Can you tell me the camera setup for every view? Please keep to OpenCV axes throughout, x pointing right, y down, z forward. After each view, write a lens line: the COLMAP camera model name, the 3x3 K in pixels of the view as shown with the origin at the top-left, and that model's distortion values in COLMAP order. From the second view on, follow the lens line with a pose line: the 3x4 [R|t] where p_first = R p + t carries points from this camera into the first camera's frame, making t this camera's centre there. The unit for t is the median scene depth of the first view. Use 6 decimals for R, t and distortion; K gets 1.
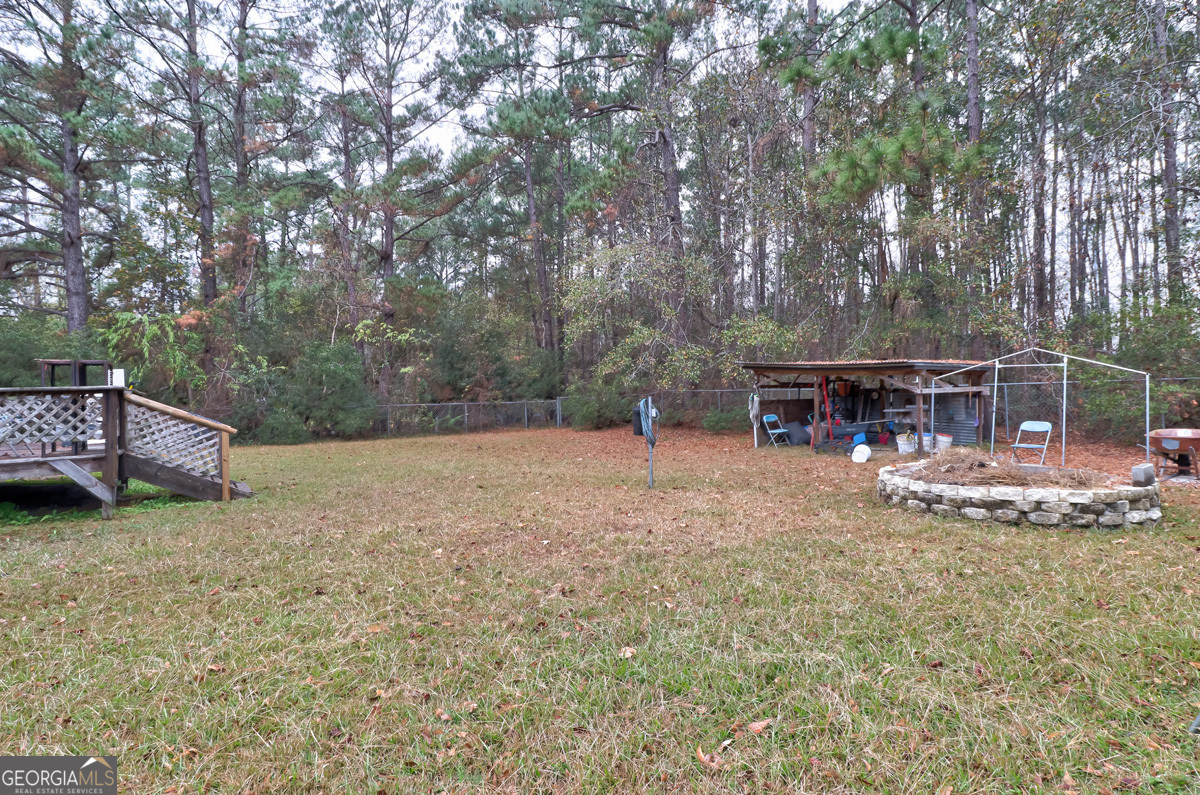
lens RADIAL K [[639.5, 0, 622.4], [0, 639.5, 383.3], [0, 0, 1]] dist [0.005531, 0.001871]
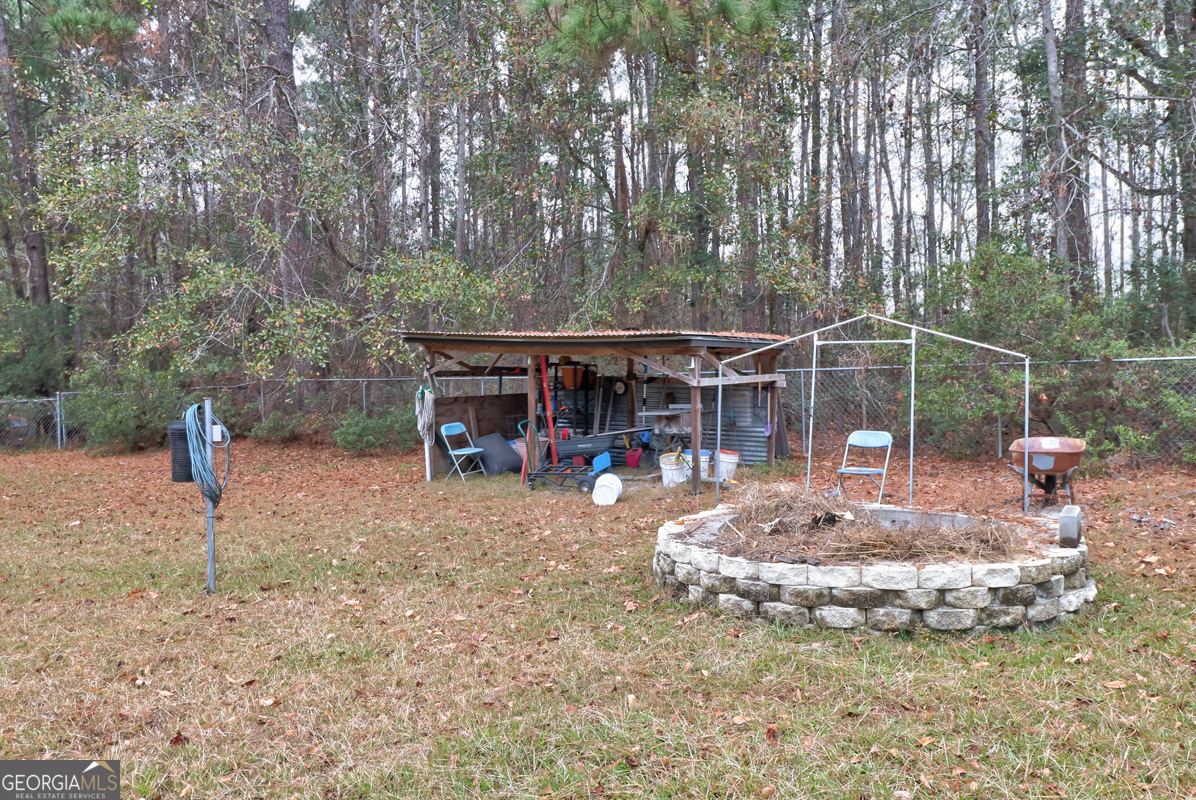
lens RADIAL K [[967.6, 0, 600.0], [0, 967.6, 395.6], [0, 0, 1]] dist [0.005685, -0.003144]
pose [[0.926990, -0.010418, 0.374942, 0.029429], [-0.001718, 0.999486, 0.032017, -0.003752], [-0.375082, -0.030324, 0.926495, 0.154416]]
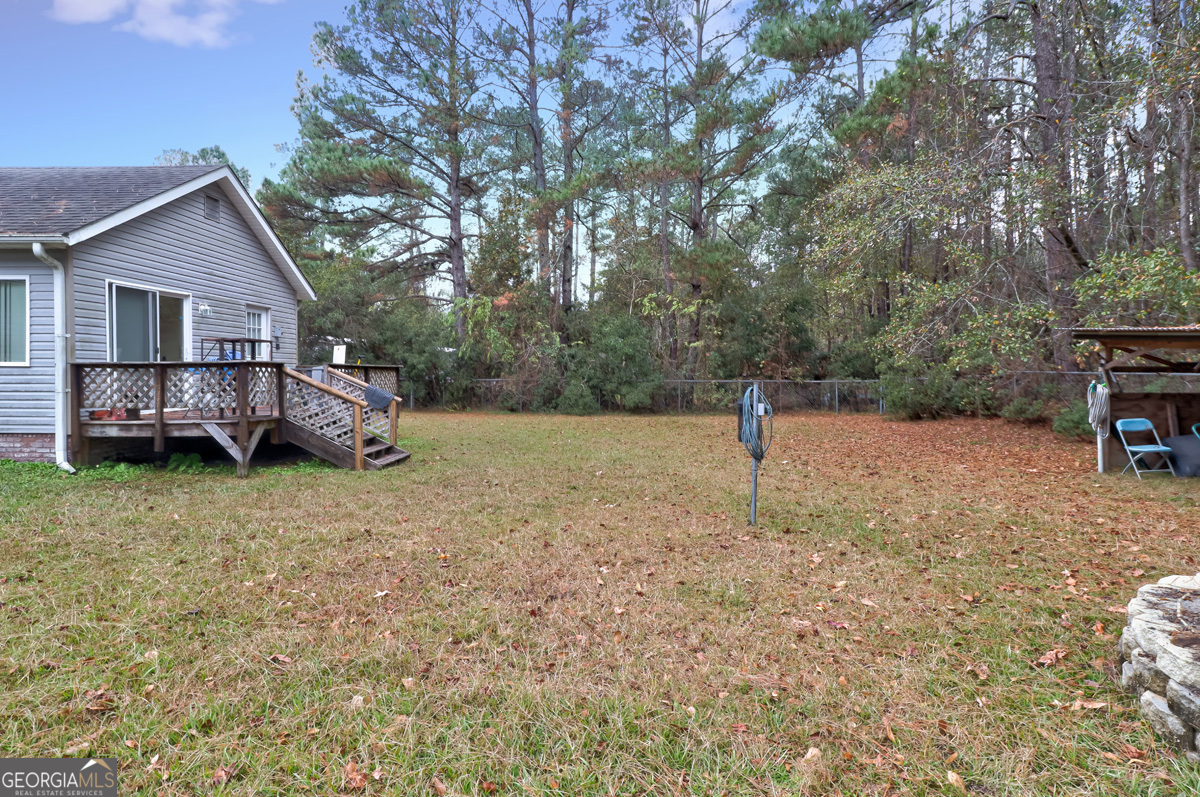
lens RADIAL K [[642.3, 0, 599.7], [0, 642.3, 375.0], [0, 0, 1]] dist [0.005126, -0.000069]
pose [[0.793465, 0.023927, -0.608146, 0.214186], [-0.006774, 0.999512, 0.030488, -0.004655], [0.608579, -0.020072, 0.793240, 0.264551]]
